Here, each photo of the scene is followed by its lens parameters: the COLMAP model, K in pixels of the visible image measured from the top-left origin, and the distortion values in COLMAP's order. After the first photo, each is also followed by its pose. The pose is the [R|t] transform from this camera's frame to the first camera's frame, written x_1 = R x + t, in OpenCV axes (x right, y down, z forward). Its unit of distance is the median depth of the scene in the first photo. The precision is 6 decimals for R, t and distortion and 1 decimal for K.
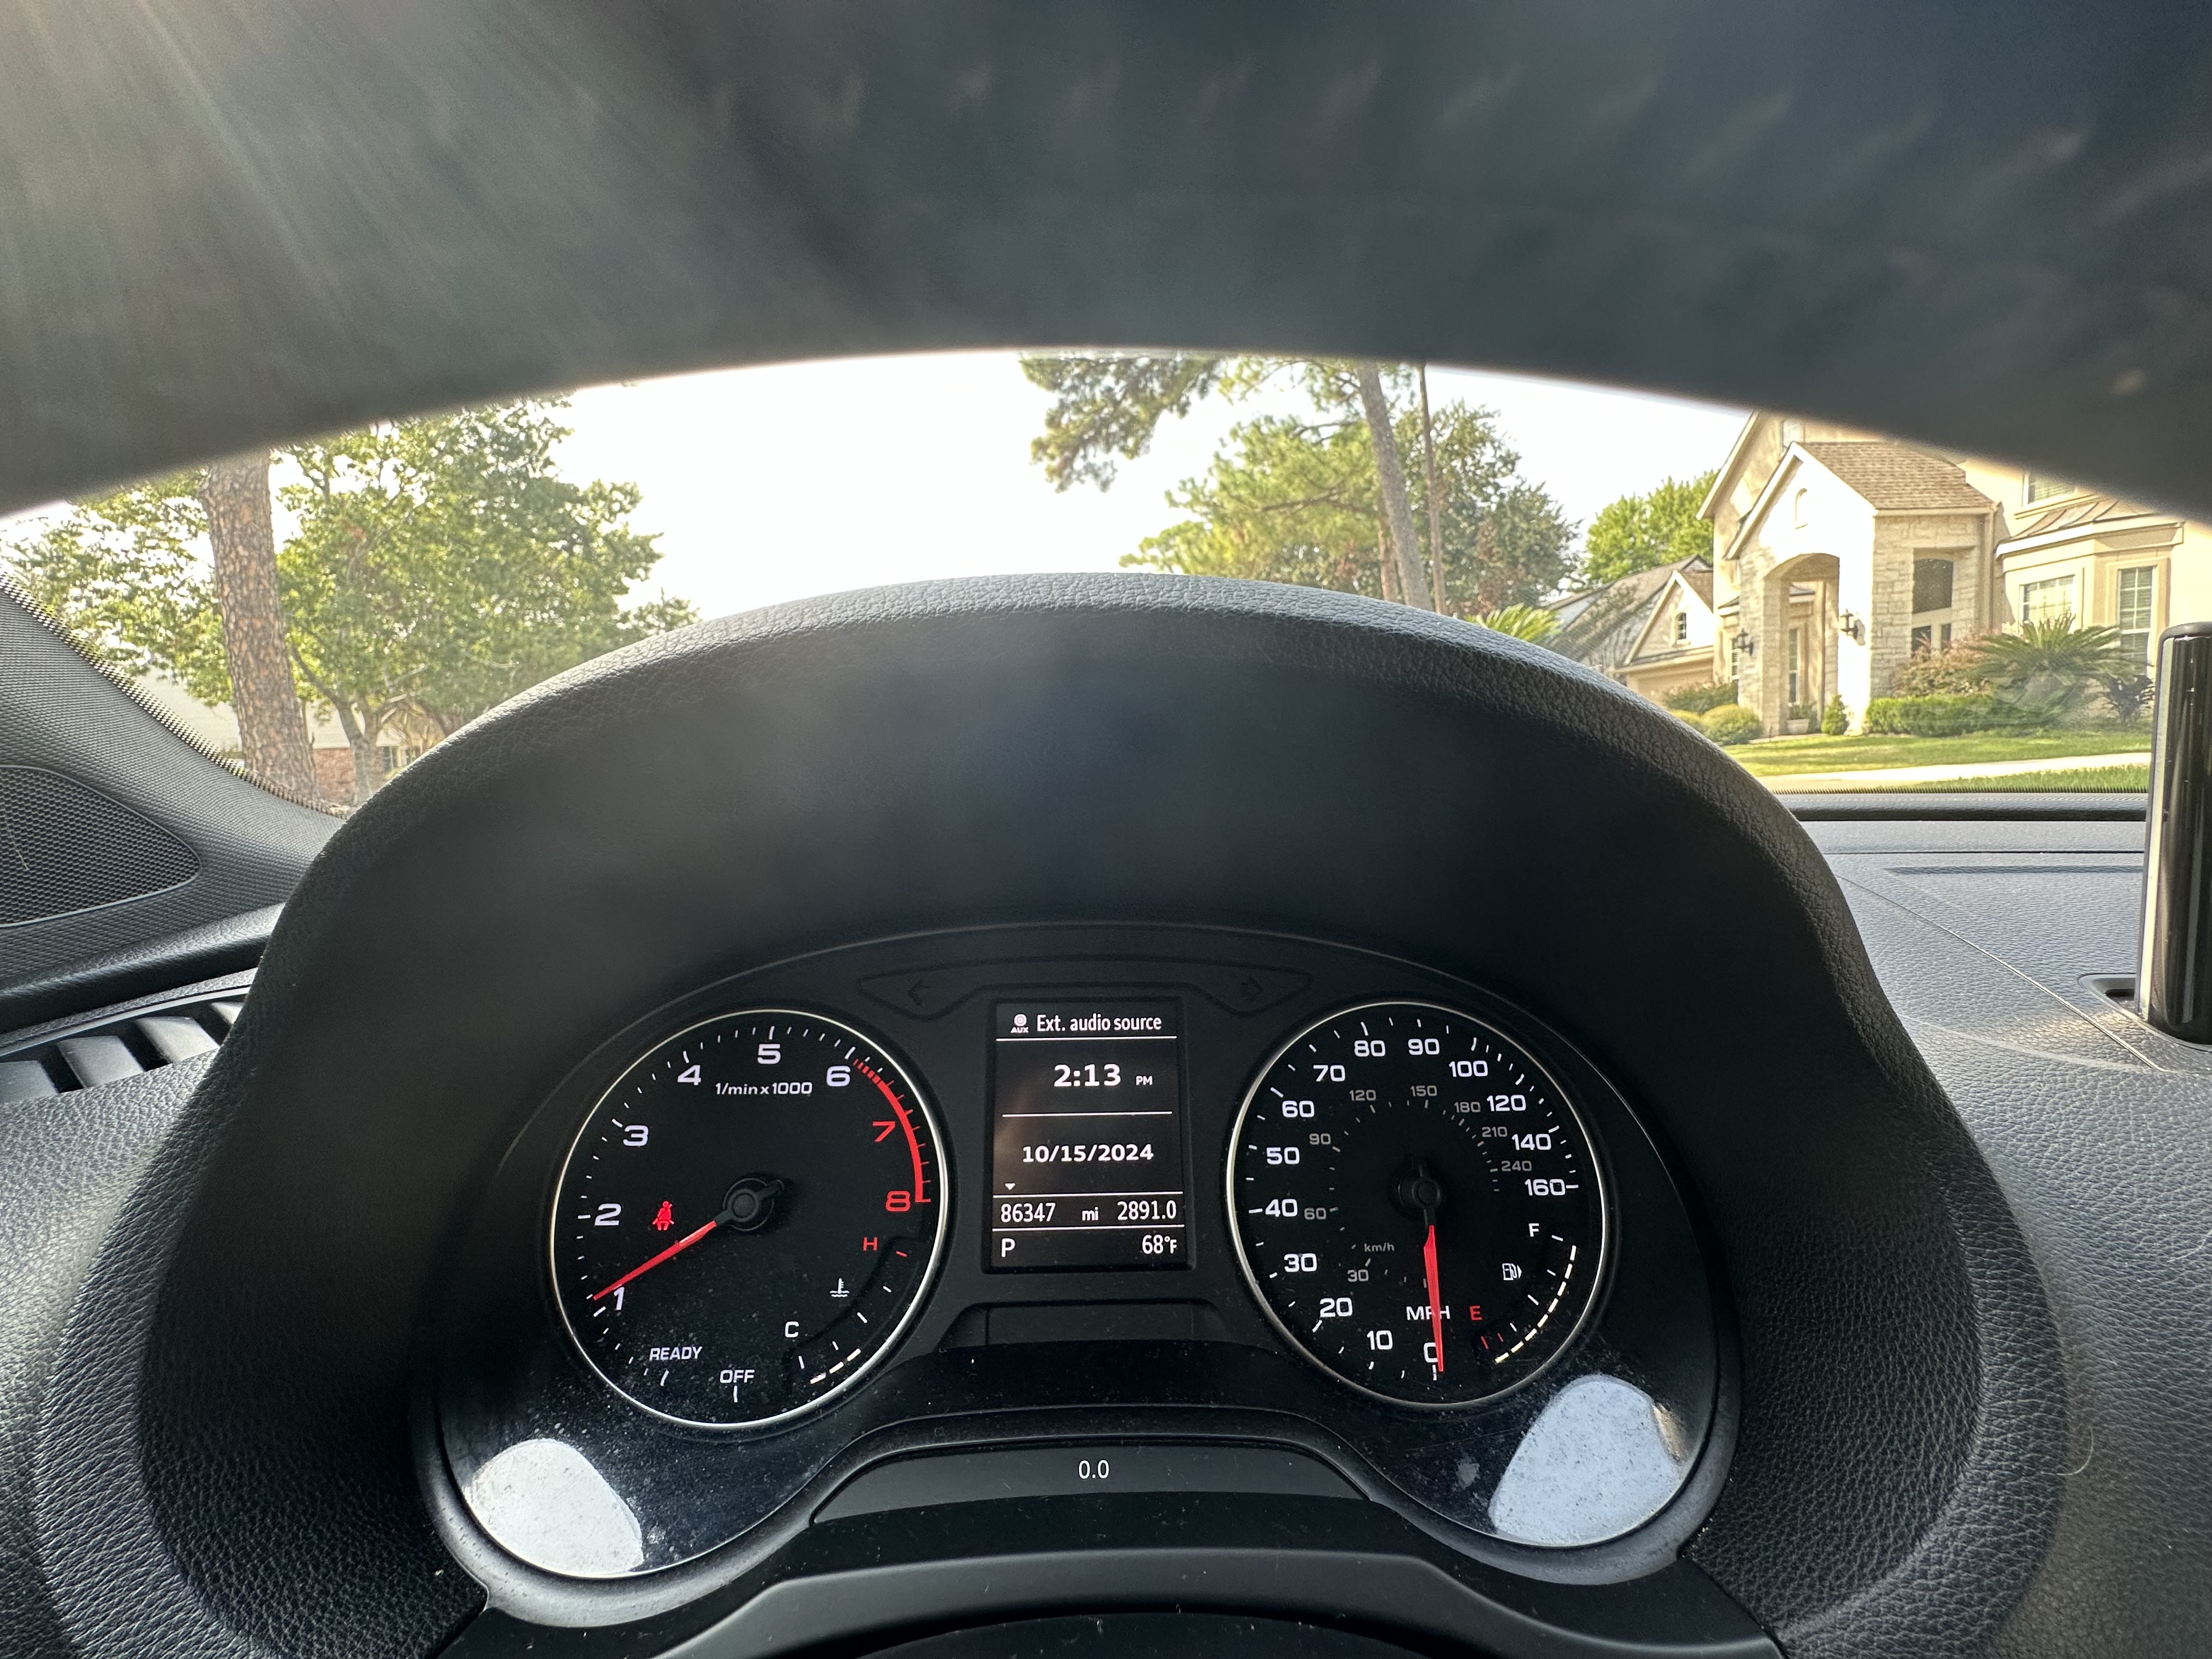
lens RADIAL K [[900.0, 0, 1101.2], [0, 900.0, 821.7], [0, 0, 1]] dist [-0.004573, 0.000868]
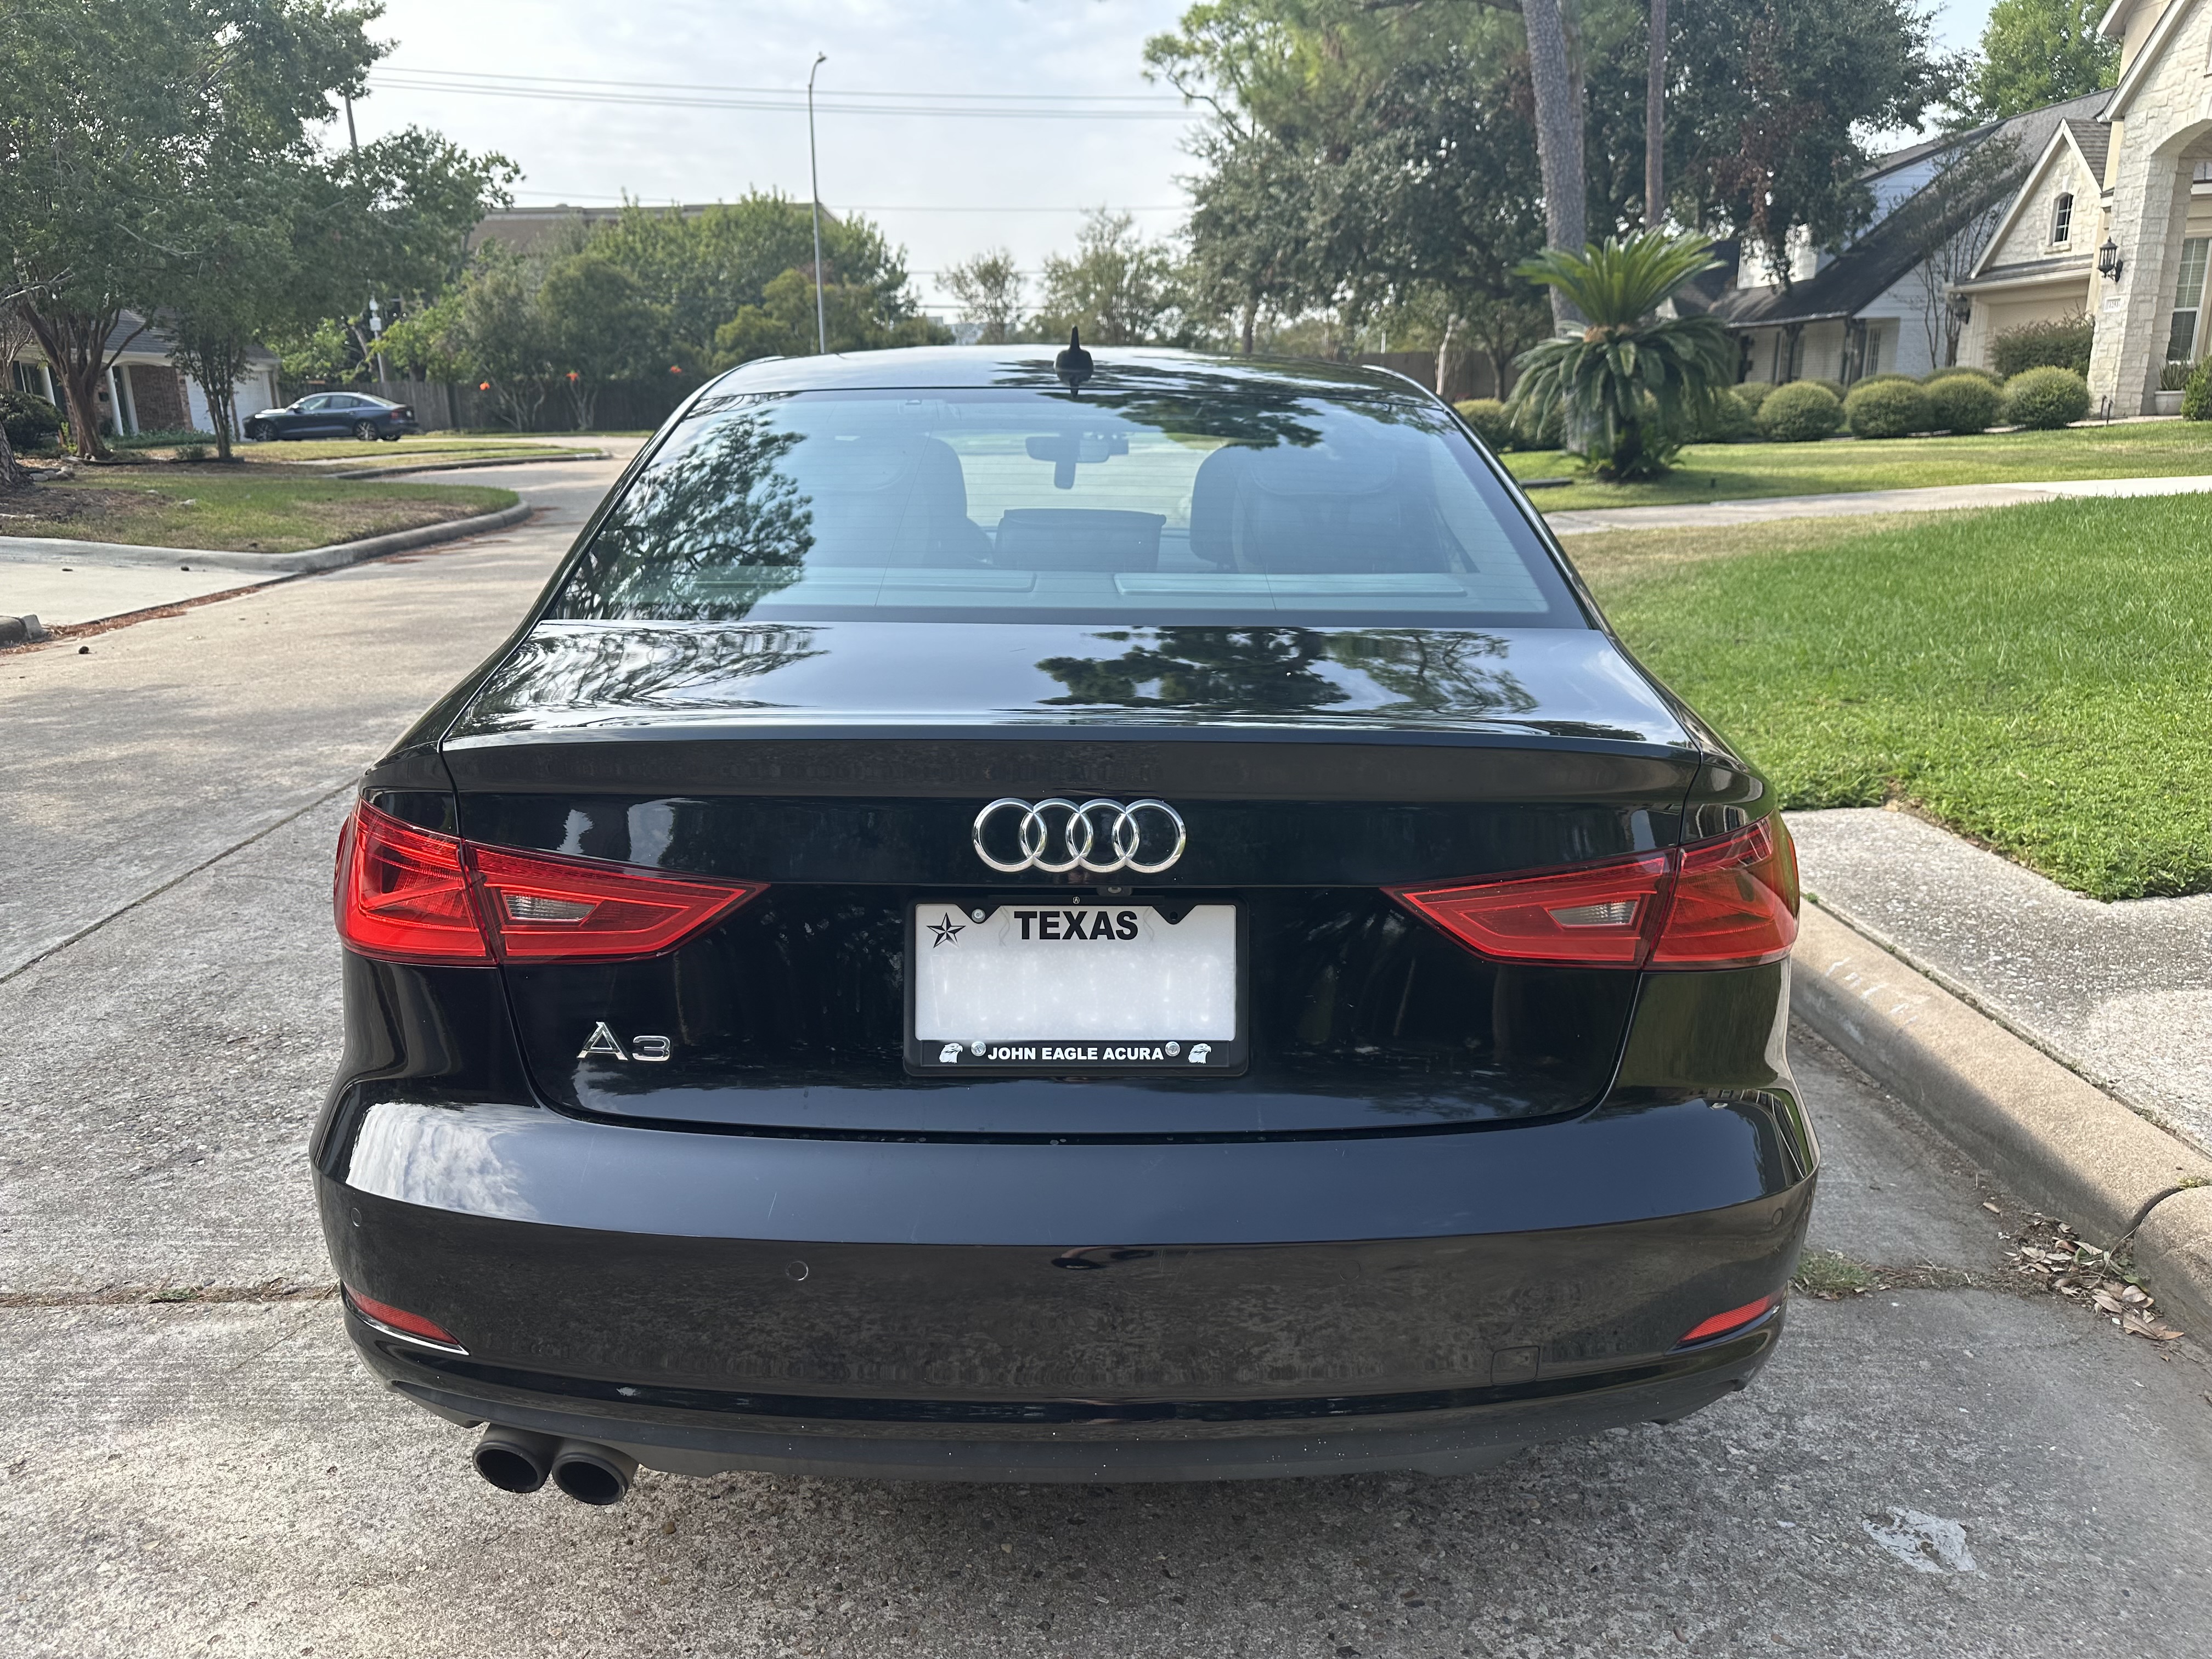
lens RADIAL K [[1561.2, 0, 1102.9], [0, 1561.2, 847.1], [0, 0, 1]] dist [0.012016, -0.021026]
pose [[0.999532, 0.030583, -0.000916, 0.022269], [-0.029735, 0.977979, 0.206573, -0.001423], [0.007213, -0.206449, 0.978431, -0.199390]]
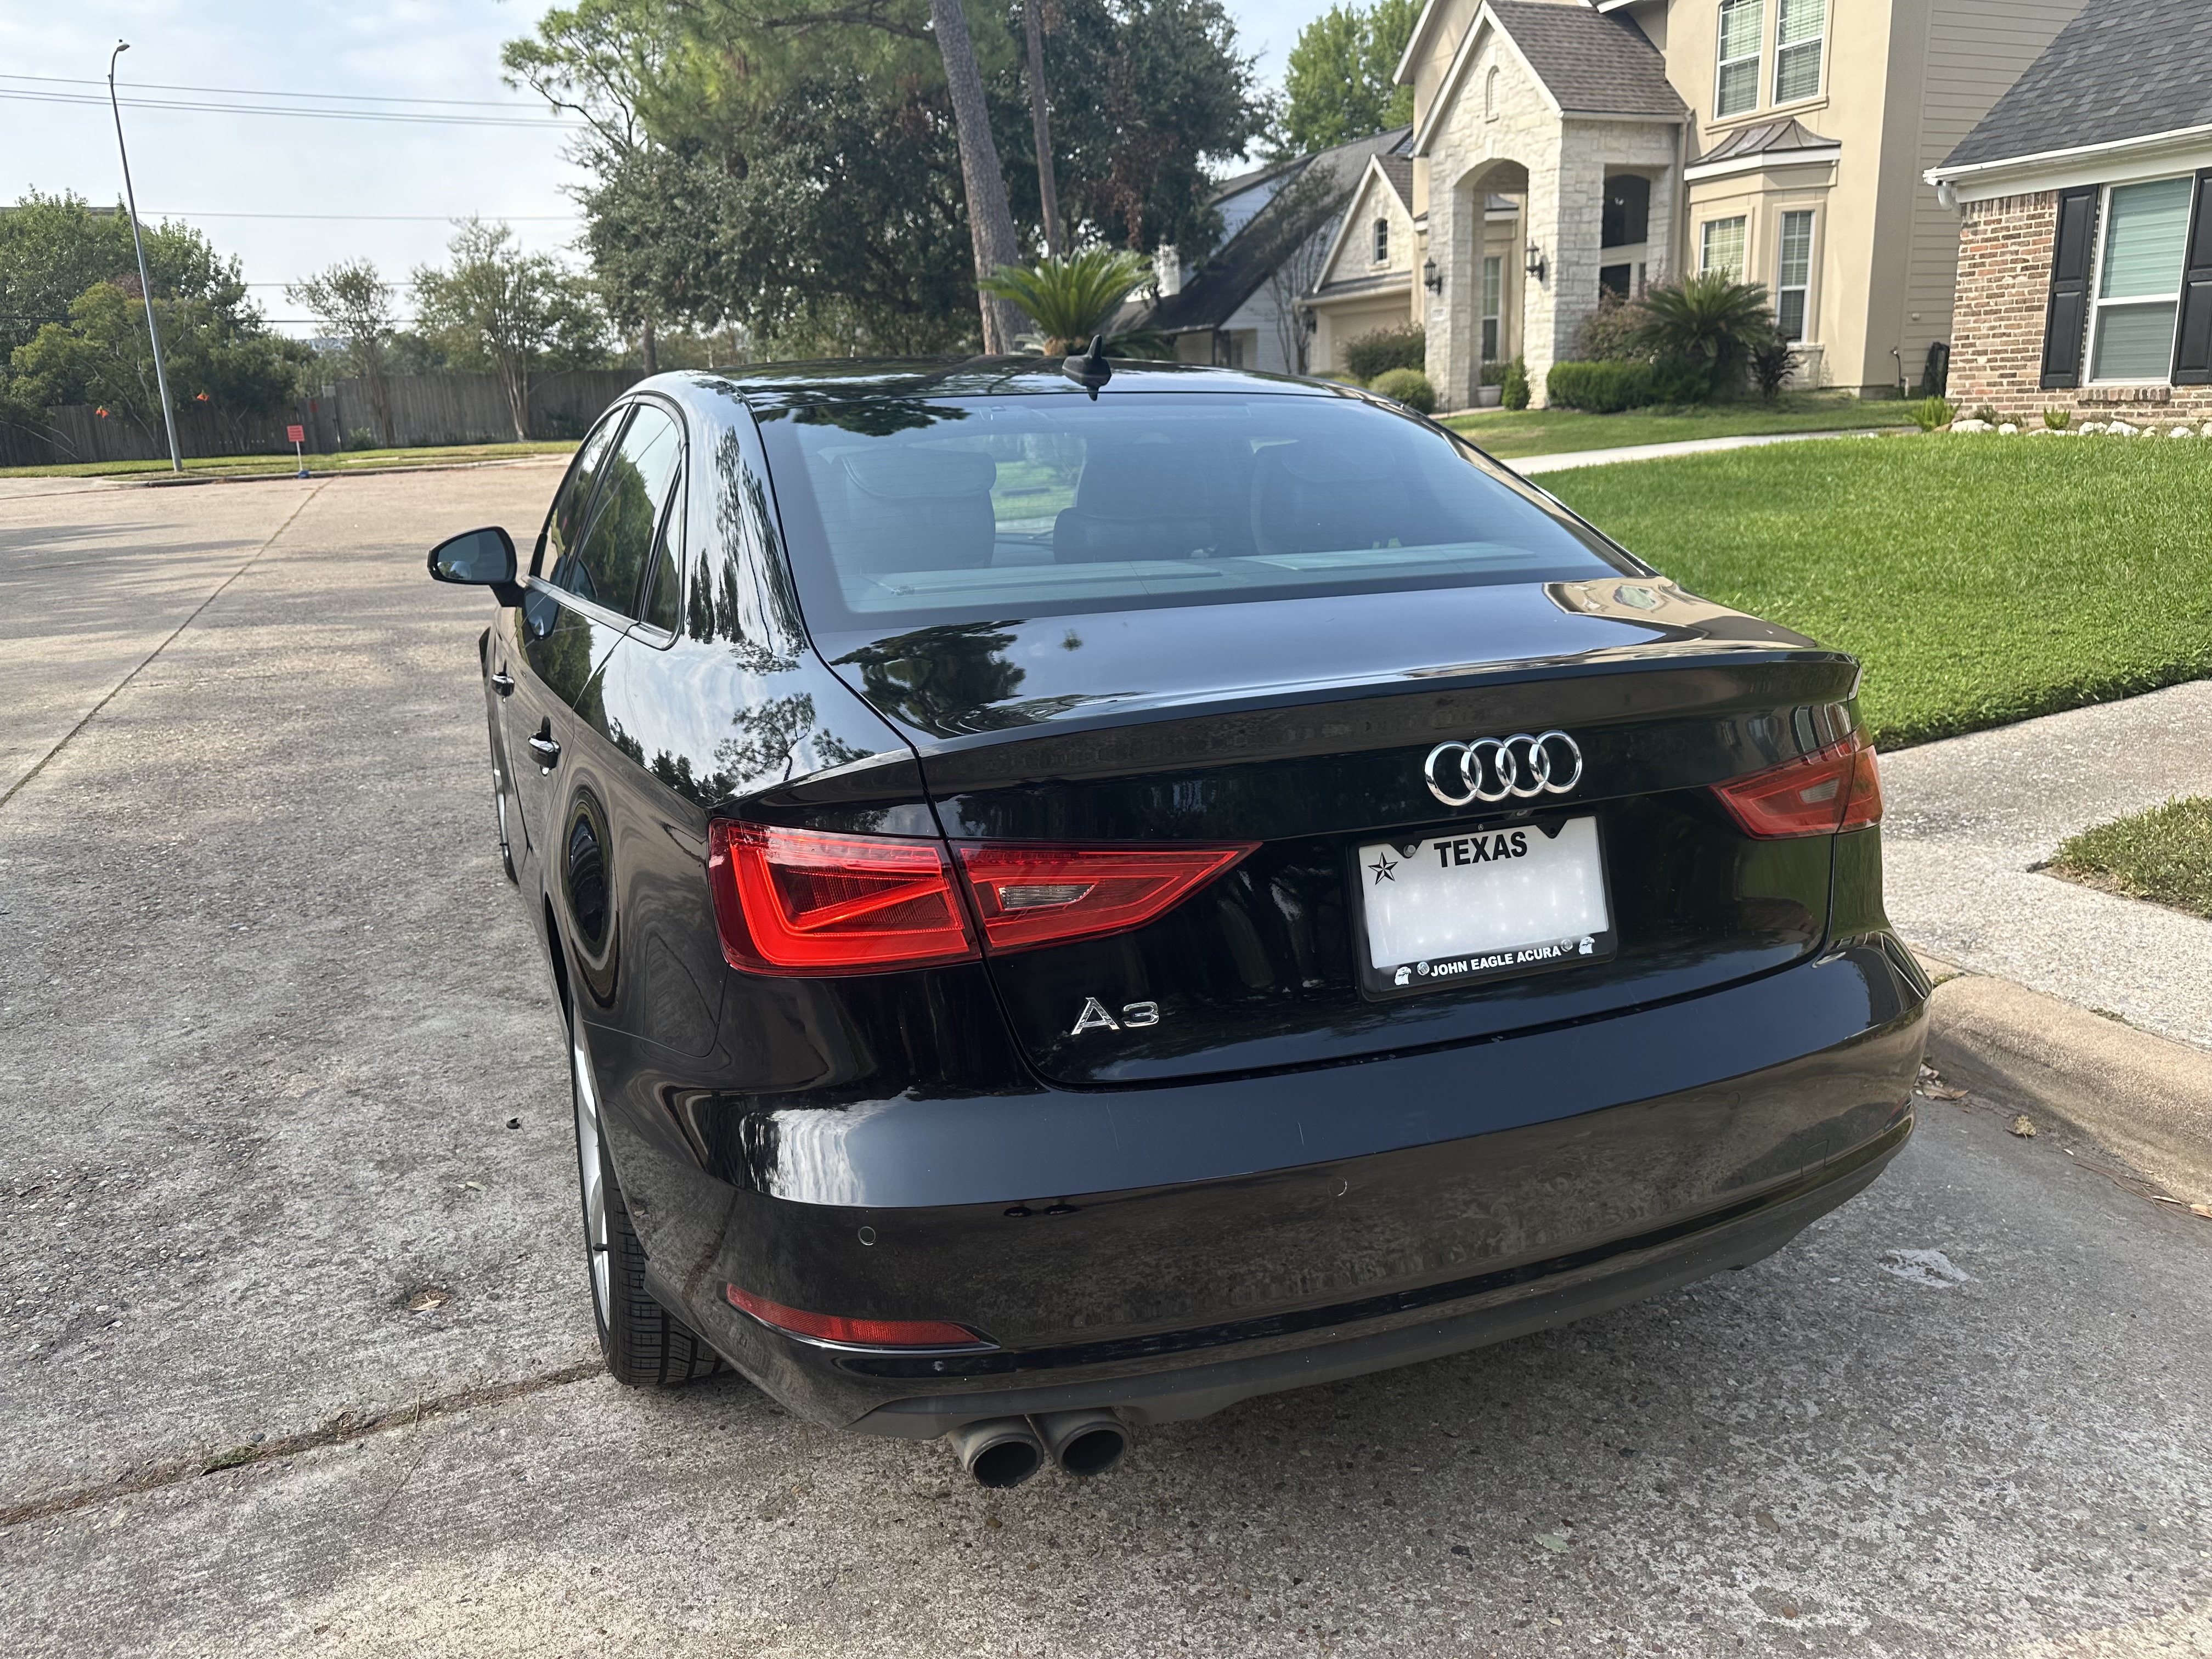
lens RADIAL K [[1561.2, 0, 1106.5], [0, 1561.2, 825.7], [0, 0, 1]] dist [0.012016, -0.021026]
pose [[0.934408, -0.087429, 0.345308, -0.025208], [0.023211, 0.982295, 0.185898, -0.000095], [-0.355447, -0.165689, 0.919894, -0.198577]]
